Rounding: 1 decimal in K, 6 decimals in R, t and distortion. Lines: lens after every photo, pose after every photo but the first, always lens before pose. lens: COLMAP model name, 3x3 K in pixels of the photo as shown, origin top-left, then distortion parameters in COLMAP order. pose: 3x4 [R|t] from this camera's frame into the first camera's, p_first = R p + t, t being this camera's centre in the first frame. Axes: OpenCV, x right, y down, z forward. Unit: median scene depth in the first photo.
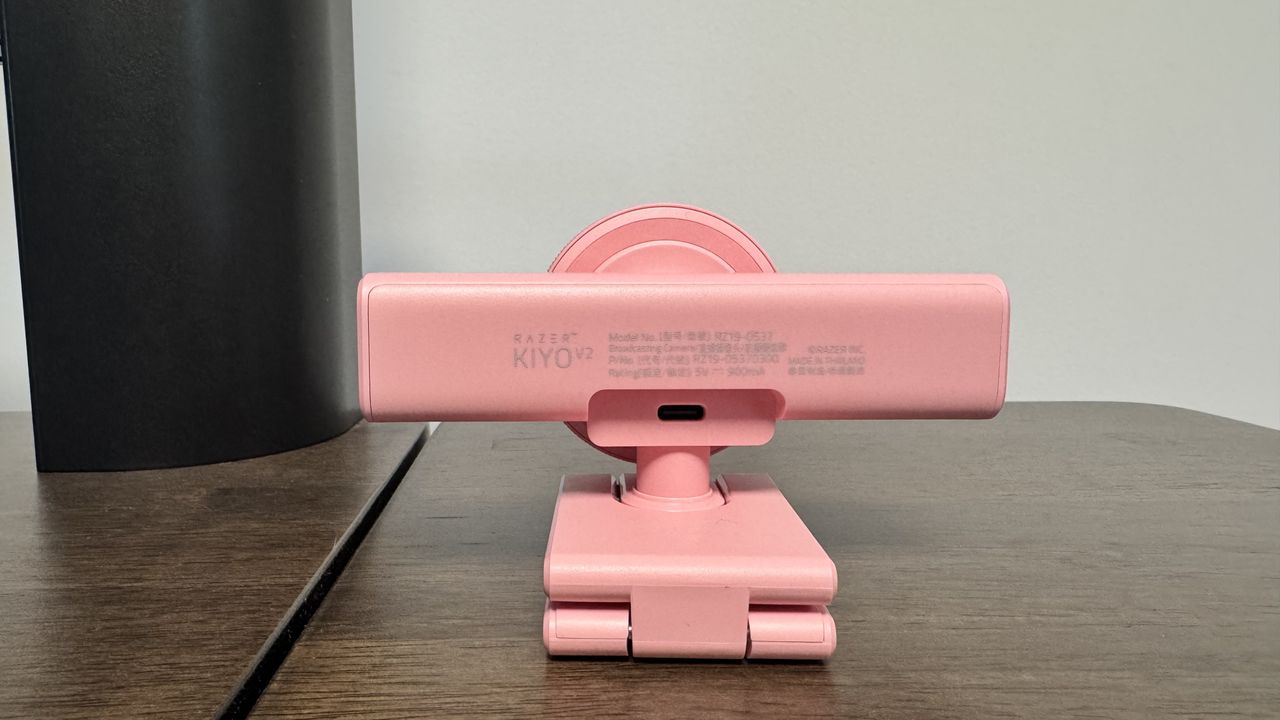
lens RADIAL K [[890.1, 0, 605.0], [0, 890.1, 348.8], [0, 0, 1]] dist [-0.022982, 0.009924]
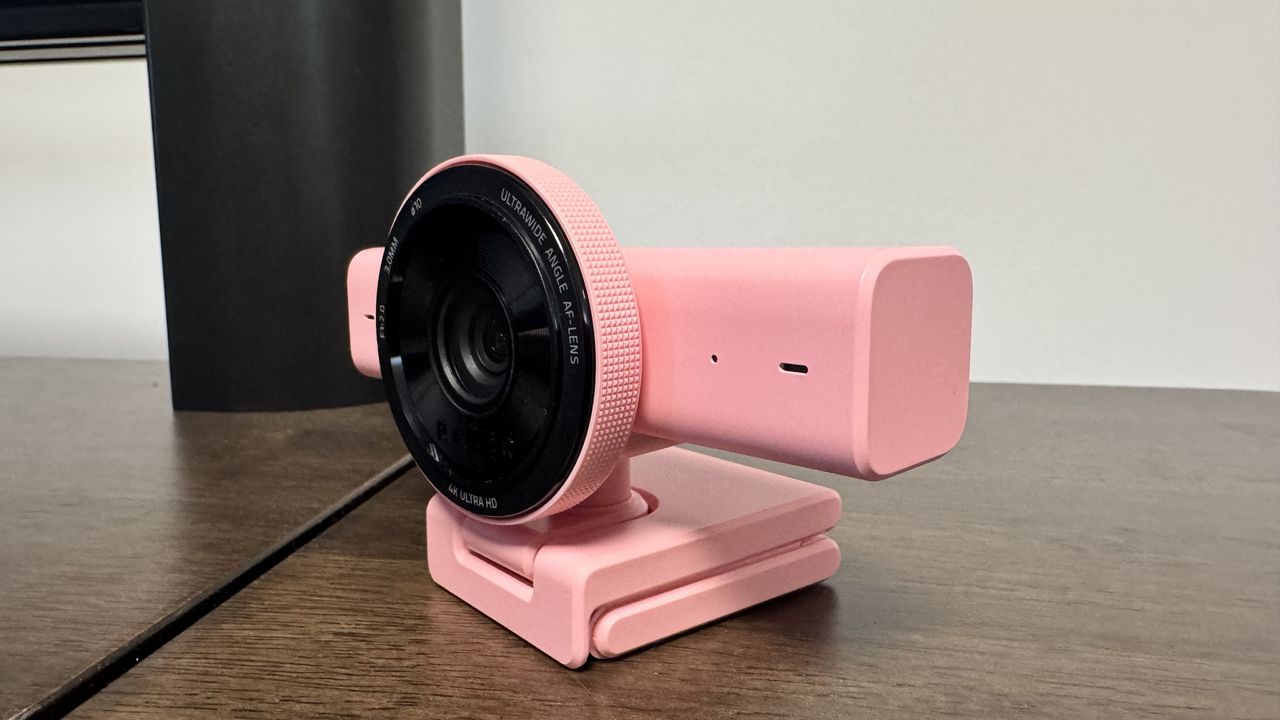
lens RADIAL K [[890.1, 0, 641.9], [0, 890.1, 360.5], [0, 0, 1]] dist [-0.022982, 0.009924]
pose [[0.981531, 0.034452, -0.188174, 0.290306], [-0.025686, 0.998477, 0.048824, -0.001378], [0.189569, -0.043089, 0.980921, -0.072229]]
